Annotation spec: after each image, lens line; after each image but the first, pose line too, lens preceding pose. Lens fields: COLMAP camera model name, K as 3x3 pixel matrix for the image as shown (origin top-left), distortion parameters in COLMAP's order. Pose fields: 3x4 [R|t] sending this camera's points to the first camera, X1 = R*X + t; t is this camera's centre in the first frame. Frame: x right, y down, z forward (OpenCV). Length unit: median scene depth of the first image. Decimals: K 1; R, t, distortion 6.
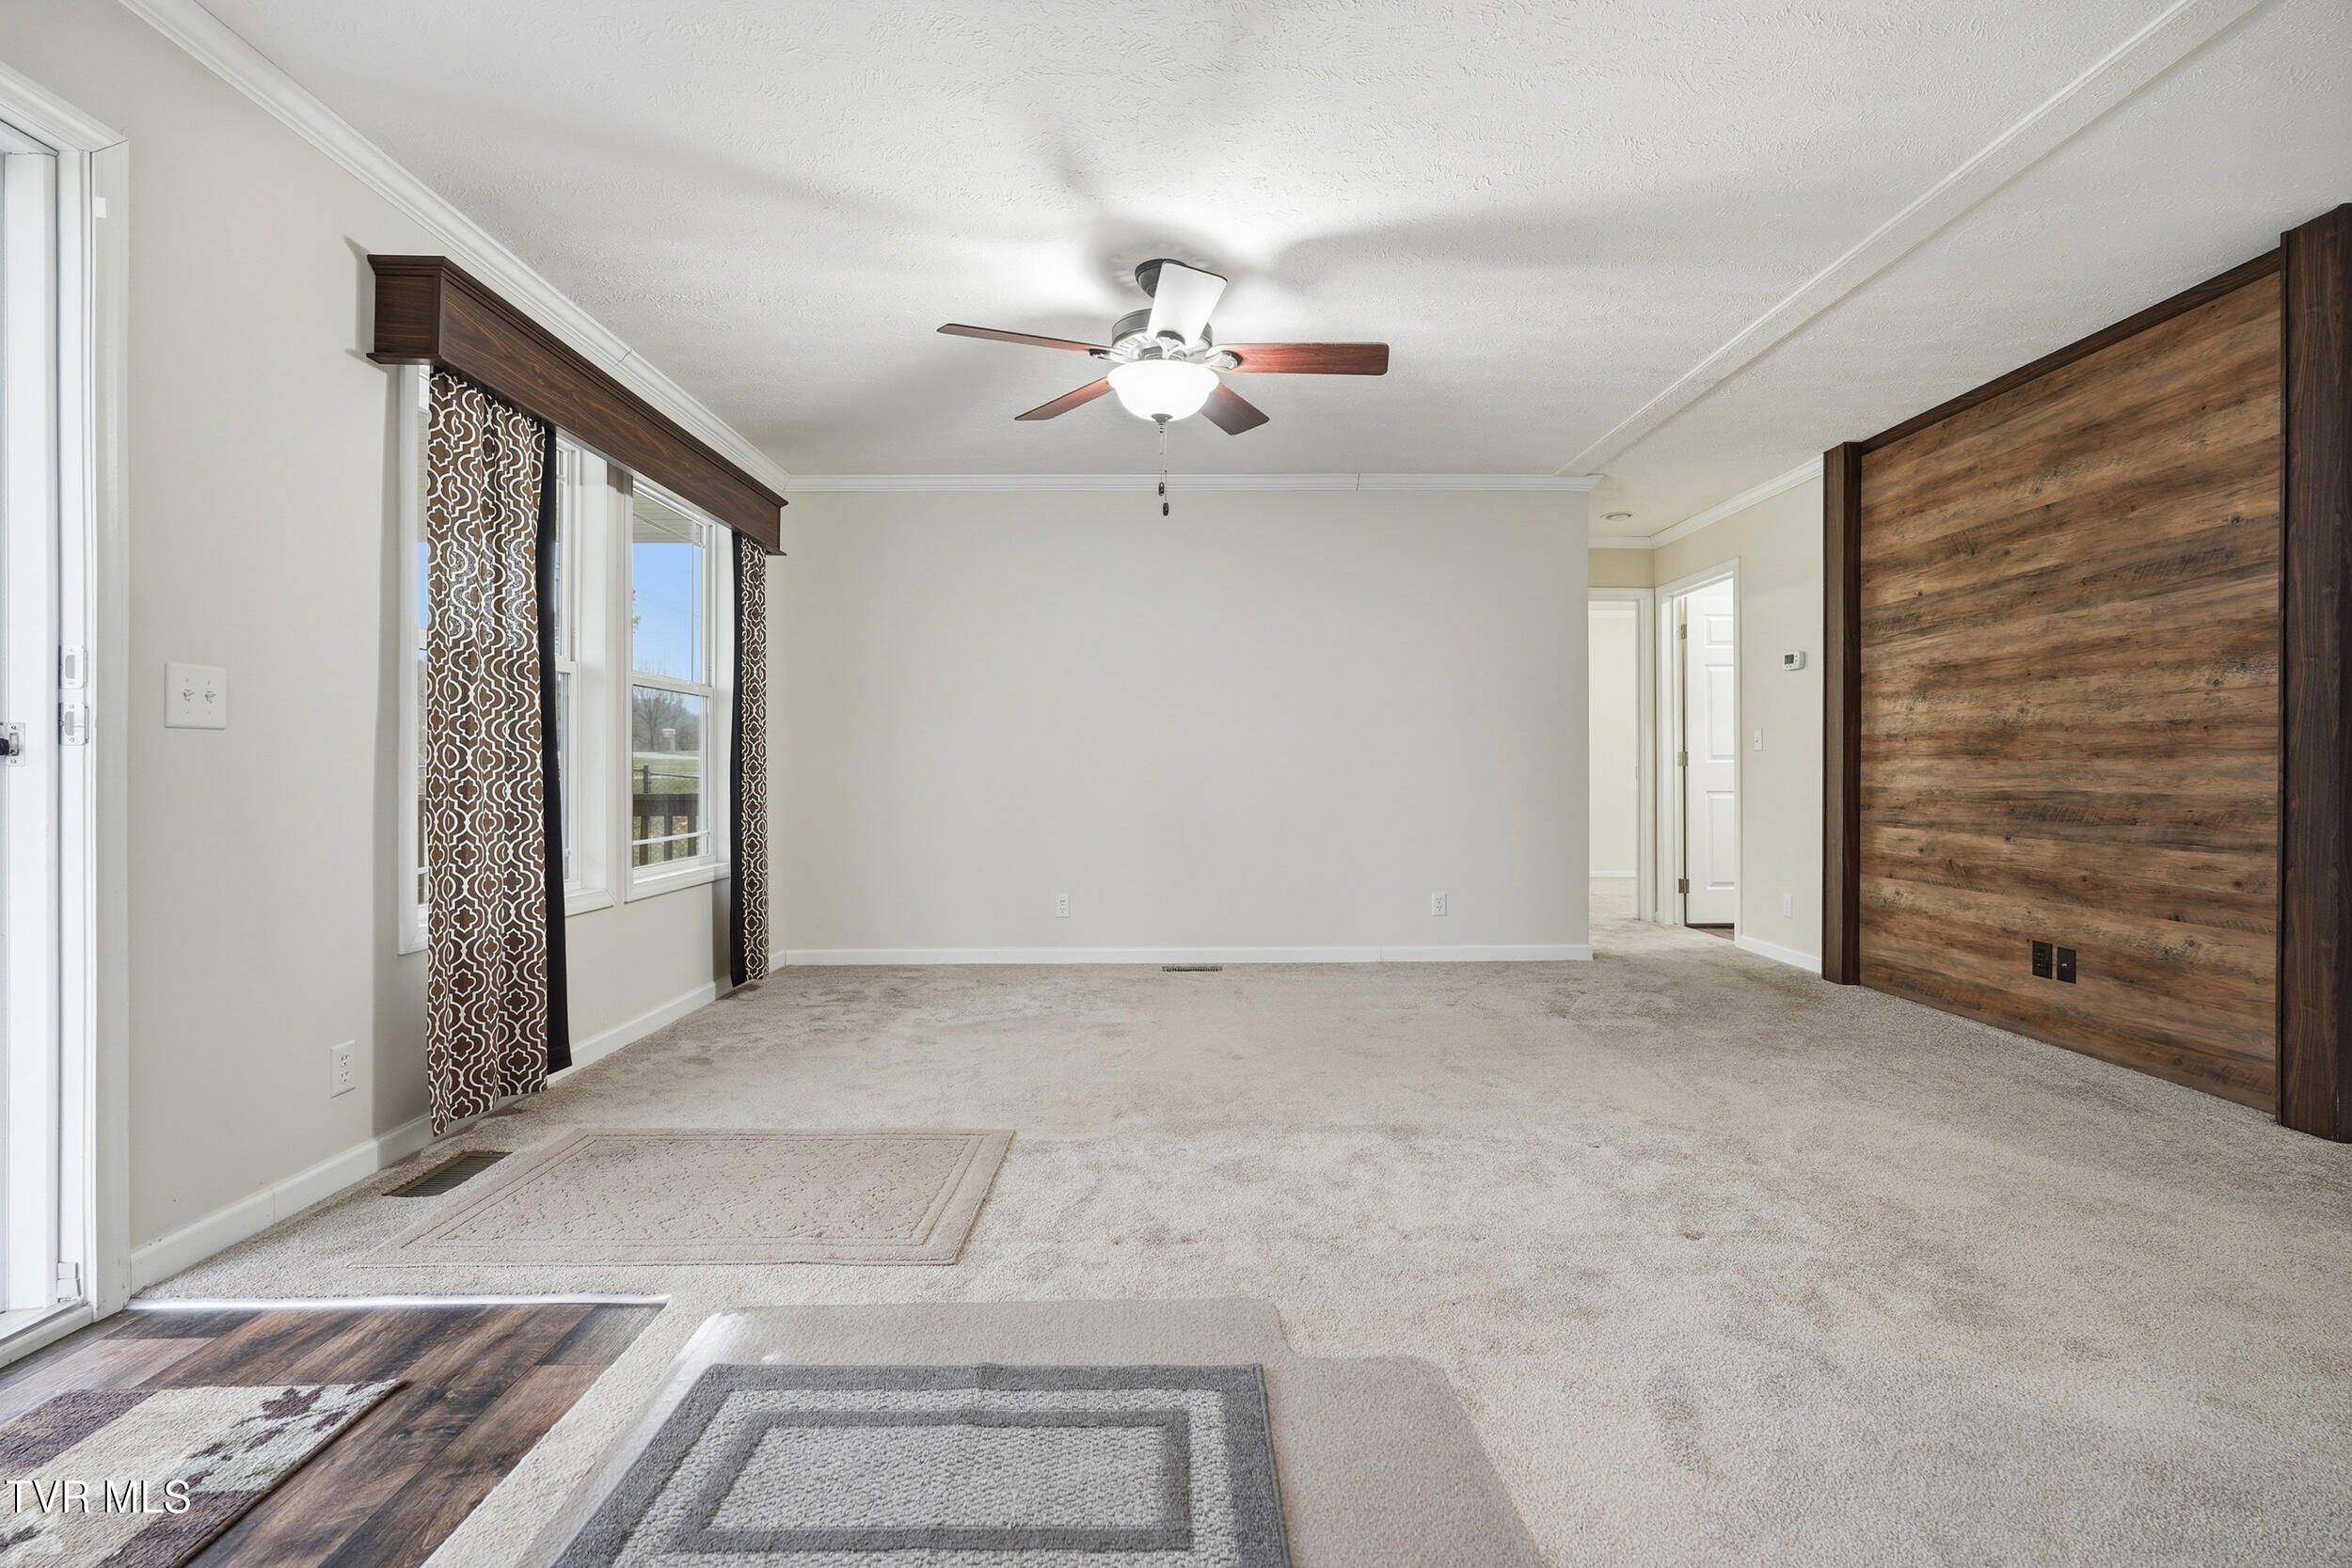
lens RADIAL K [[1028.6, 0, 1188.0], [0, 1028.6, 768.8], [0, 0, 1]] dist [-0.005383, 0.003547]
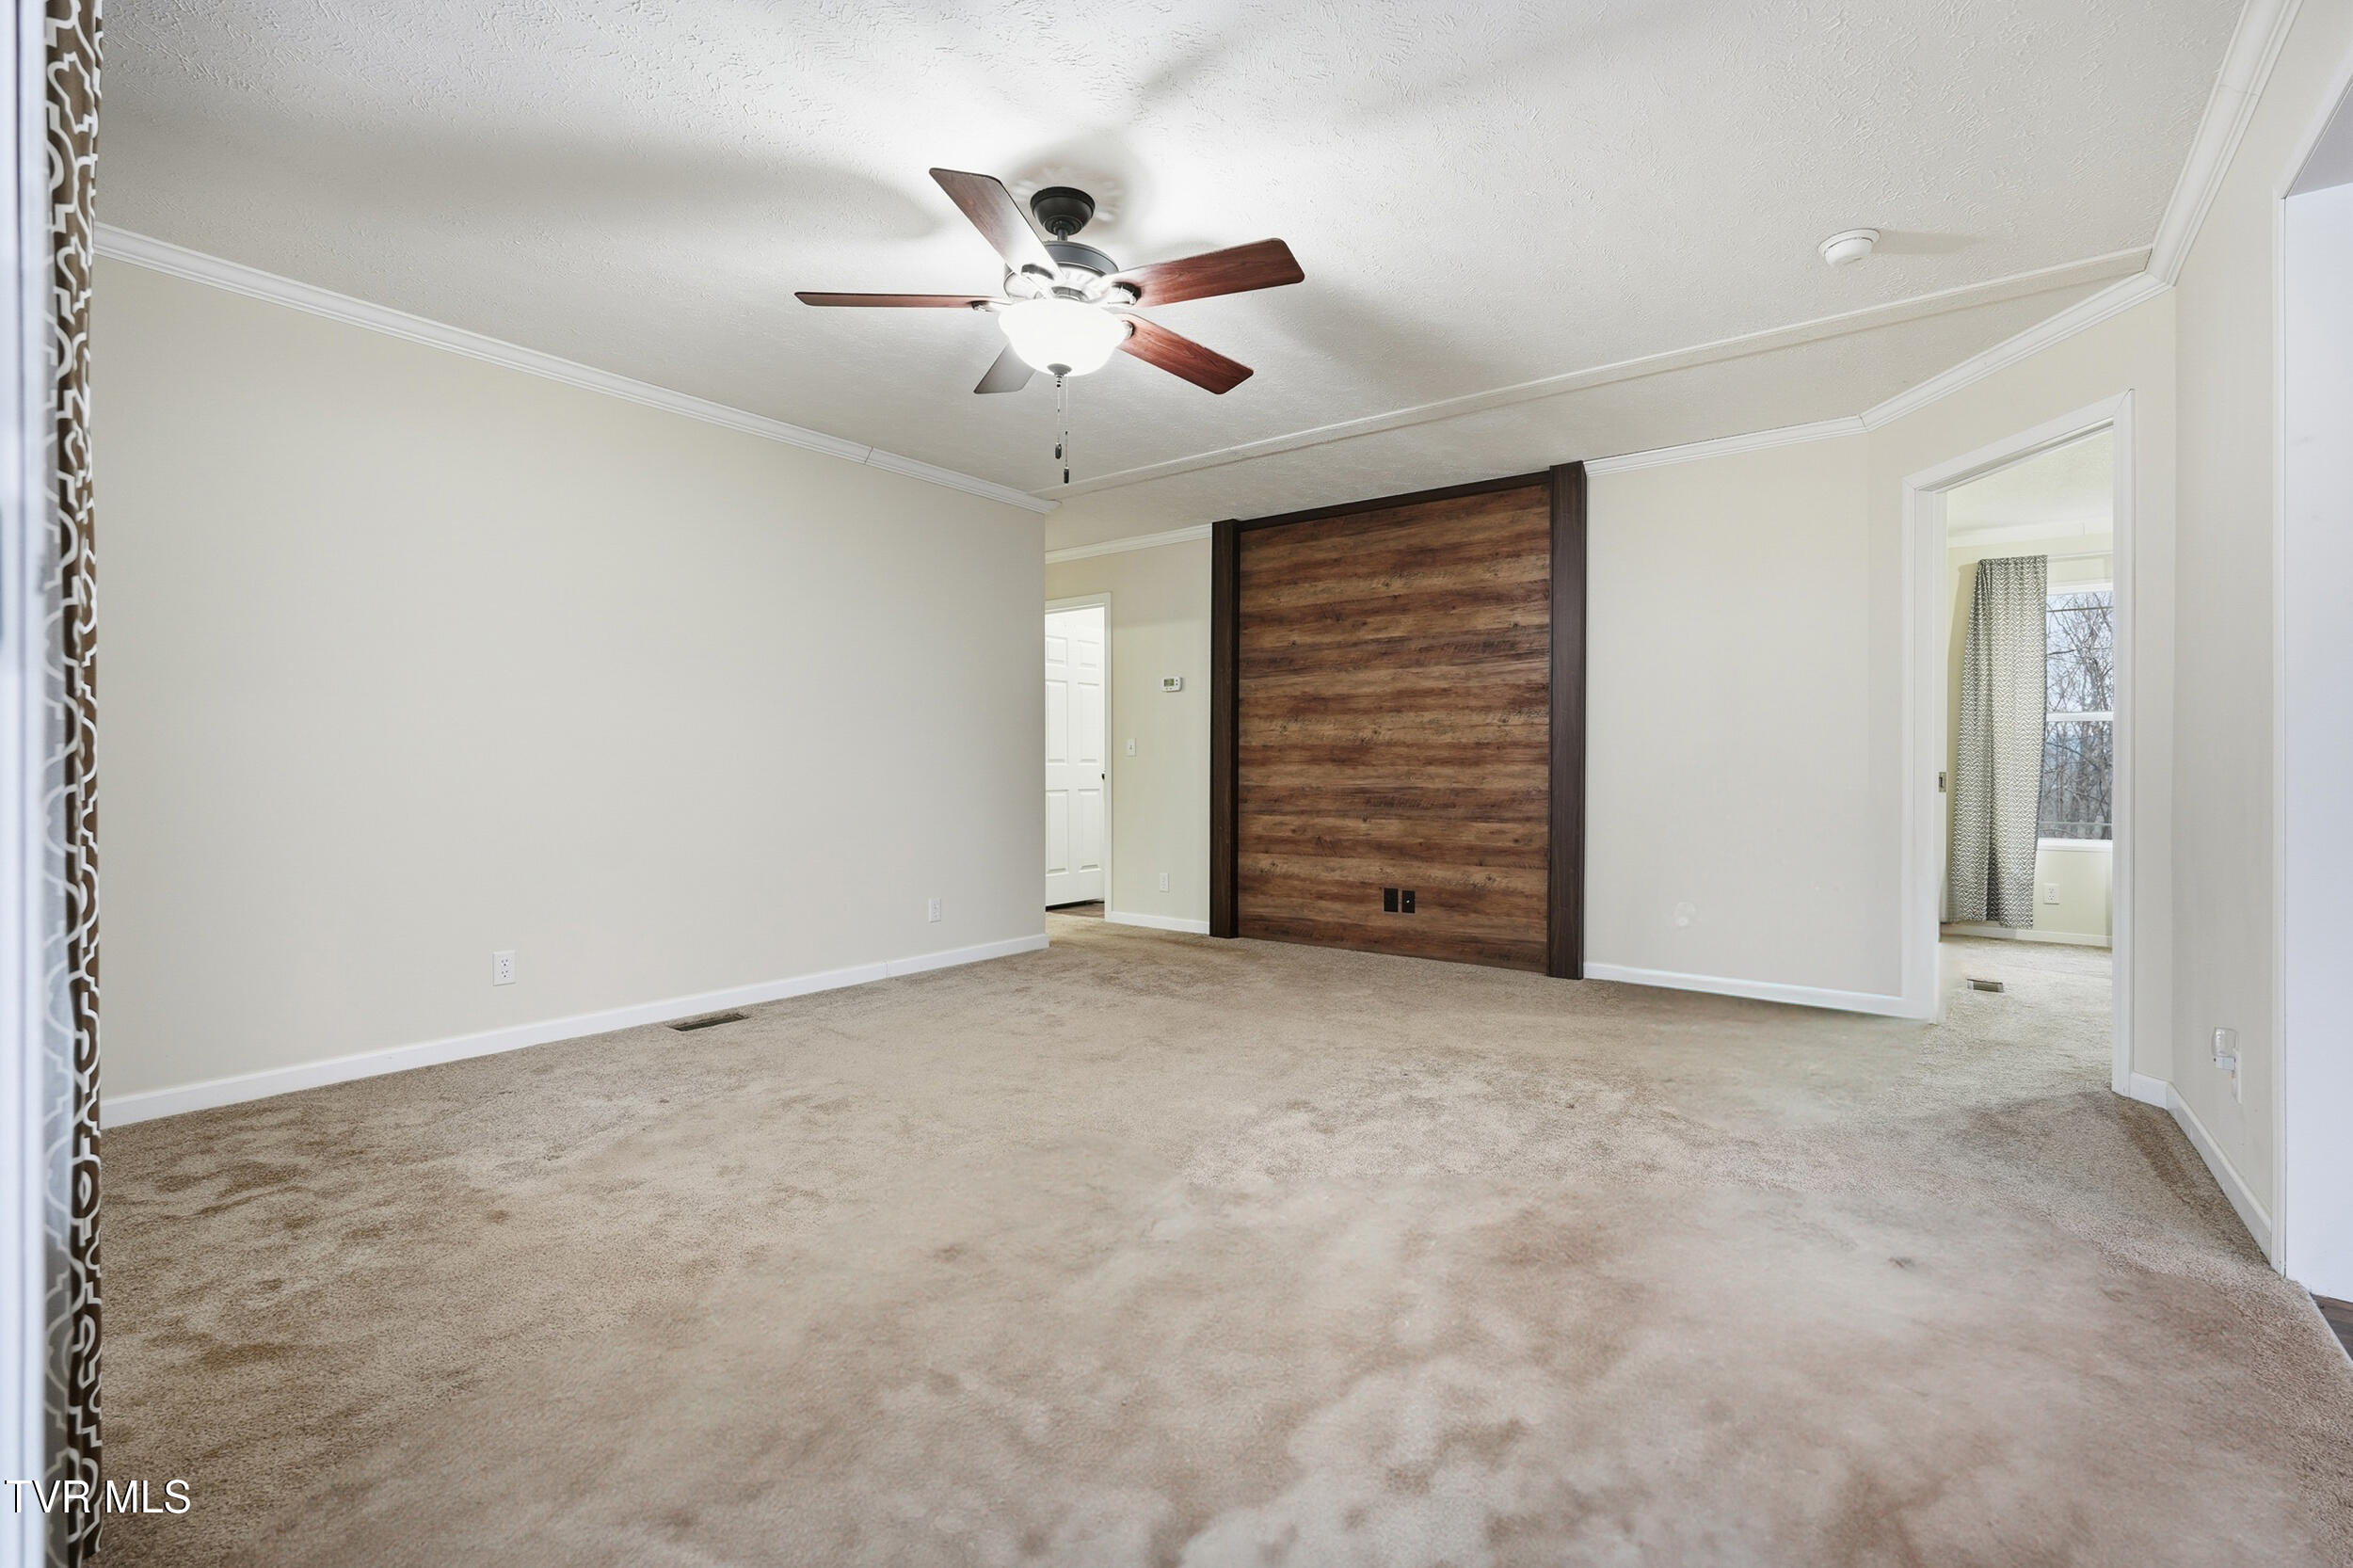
lens RADIAL K [[1029.2, 0, 1174.6], [0, 1029.2, 779.8], [0, 0, 1]] dist [-0.005383, 0.003547]
pose [[0.628547, -0.004513, 0.777758, -0.523296], [-0.003474, 0.999957, 0.008610, -0.000783], [-0.777764, -0.008114, 0.628504, 0.302455]]
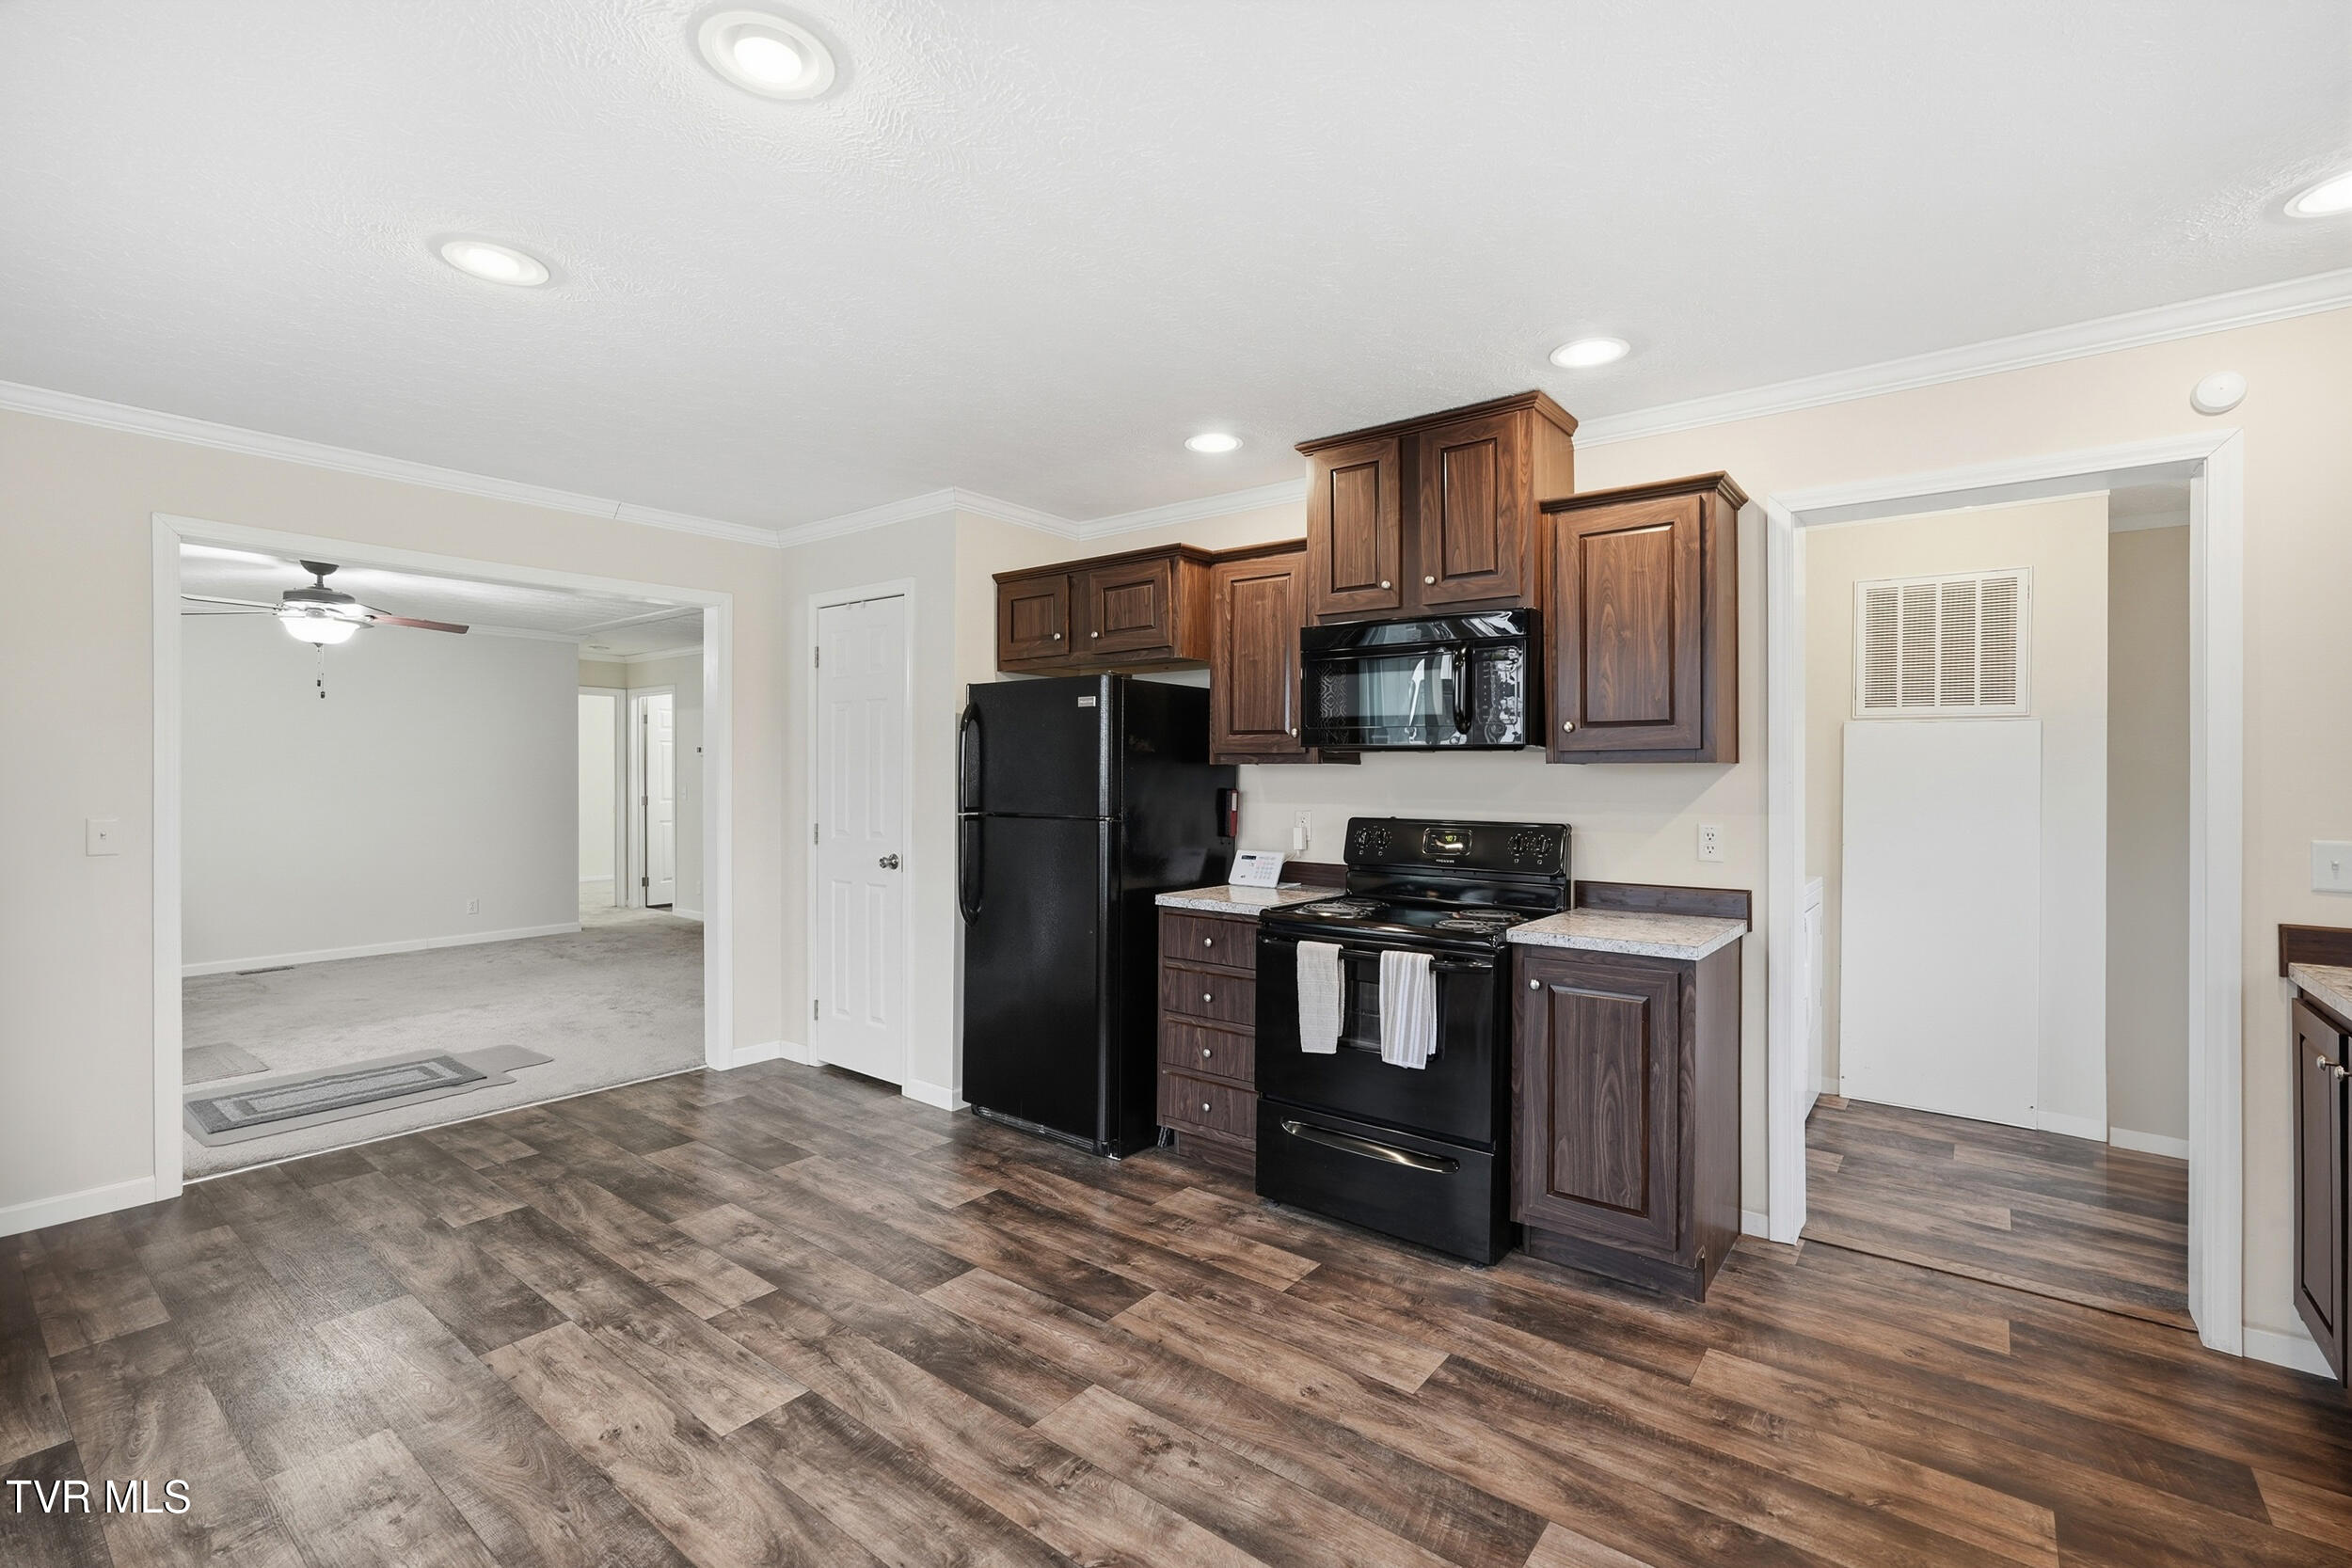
lens RADIAL K [[1028.6, 0, 1167.1], [0, 1028.6, 801.5], [0, 0, 1]] dist [-0.005383, 0.003547]
pose [[0.632341, -0.016462, 0.774515, -0.398511], [-0.008048, 0.999581, 0.027817, -0.104983], [-0.774648, -0.023823, 0.631943, -1.069180]]
